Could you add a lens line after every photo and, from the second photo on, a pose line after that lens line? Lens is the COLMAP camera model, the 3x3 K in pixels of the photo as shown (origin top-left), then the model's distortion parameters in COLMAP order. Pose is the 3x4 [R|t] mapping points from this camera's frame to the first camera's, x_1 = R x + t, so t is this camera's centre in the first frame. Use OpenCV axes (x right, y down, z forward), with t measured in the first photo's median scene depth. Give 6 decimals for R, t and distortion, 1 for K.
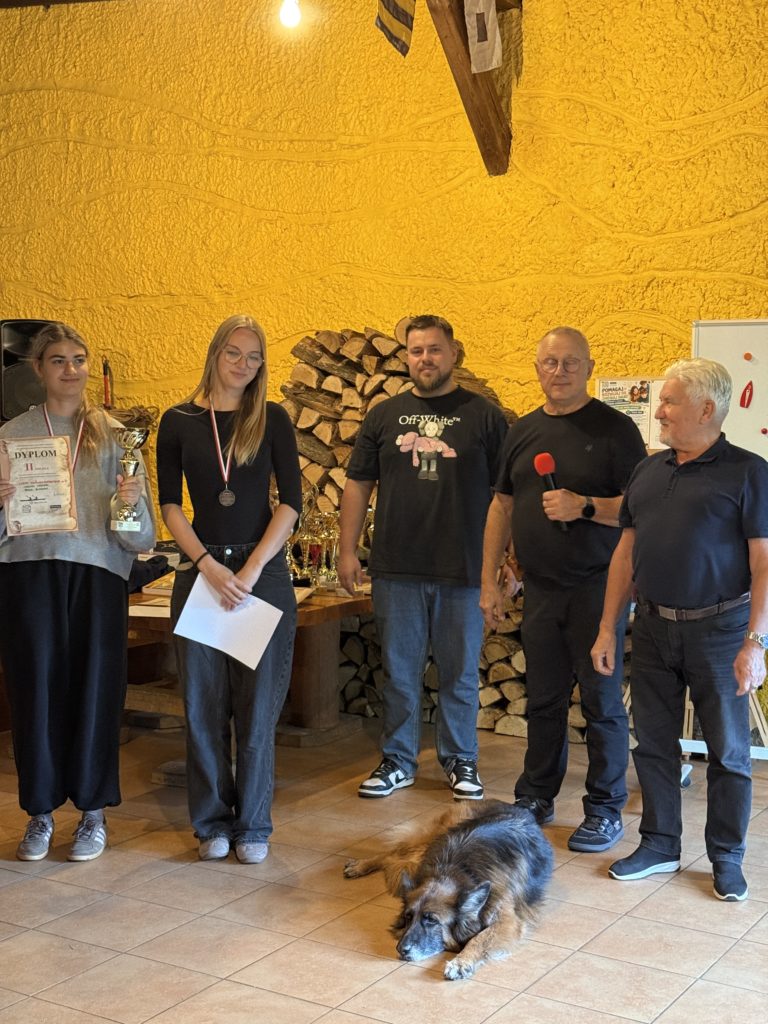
lens RADIAL K [[1448.8, 0, 373.5], [0, 1448.8, 525.4], [0, 0, 1]] dist [0.116747, 0.000000]
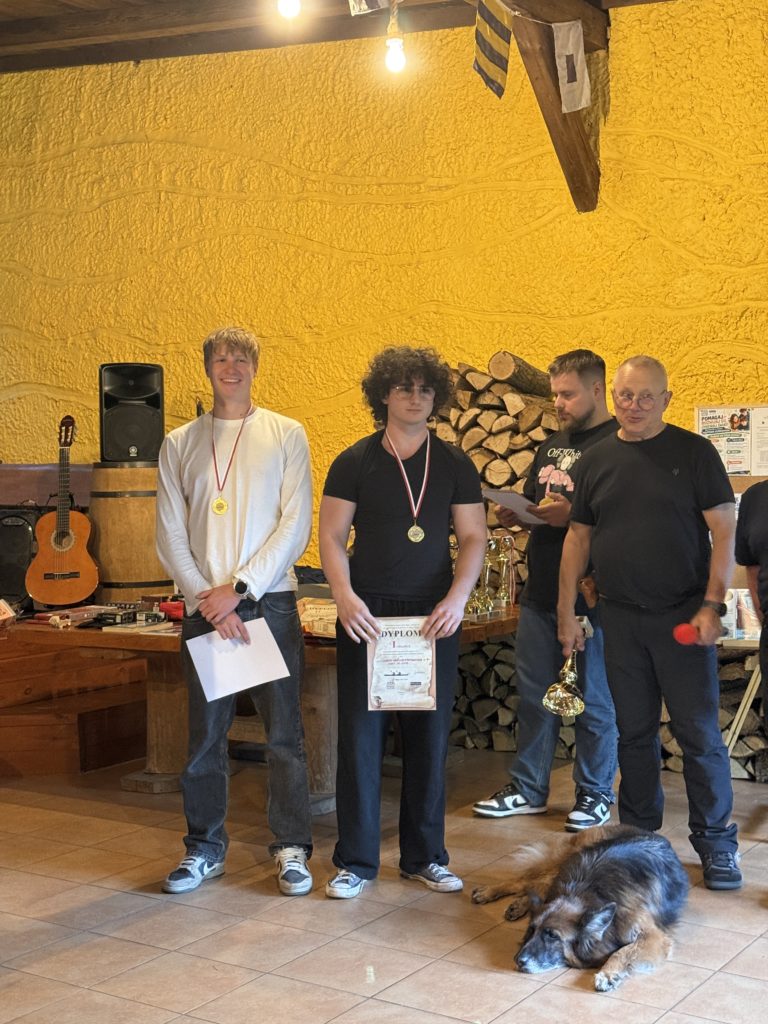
lens RADIAL K [[1448.8, 0, 376.1], [0, 1448.8, 516.4], [0, 0, 1]] dist [0.116747, 0.000000]
pose [[0.999358, -0.015642, -0.032246, -0.032966], [0.014410, 0.999170, -0.038096, 0.008942], [0.032815, 0.037606, 0.998754, -0.012387]]
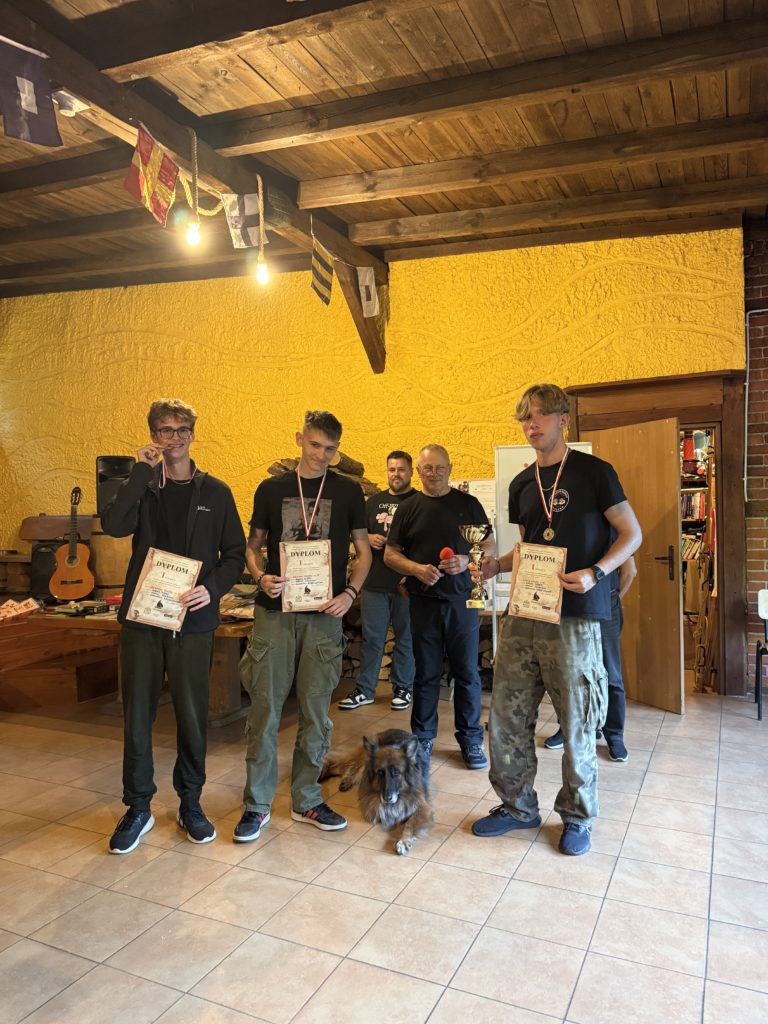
lens RADIAL K [[725.5, 0, 384.2], [0, 725.5, 518.7], [0, 0, 1]] dist [0.072370, -0.102385]
pose [[0.994004, -0.026831, 0.105997, -0.010383], [0.033558, 0.997499, -0.062203, -0.000472], [-0.104063, 0.065387, 0.992419, 0.107814]]
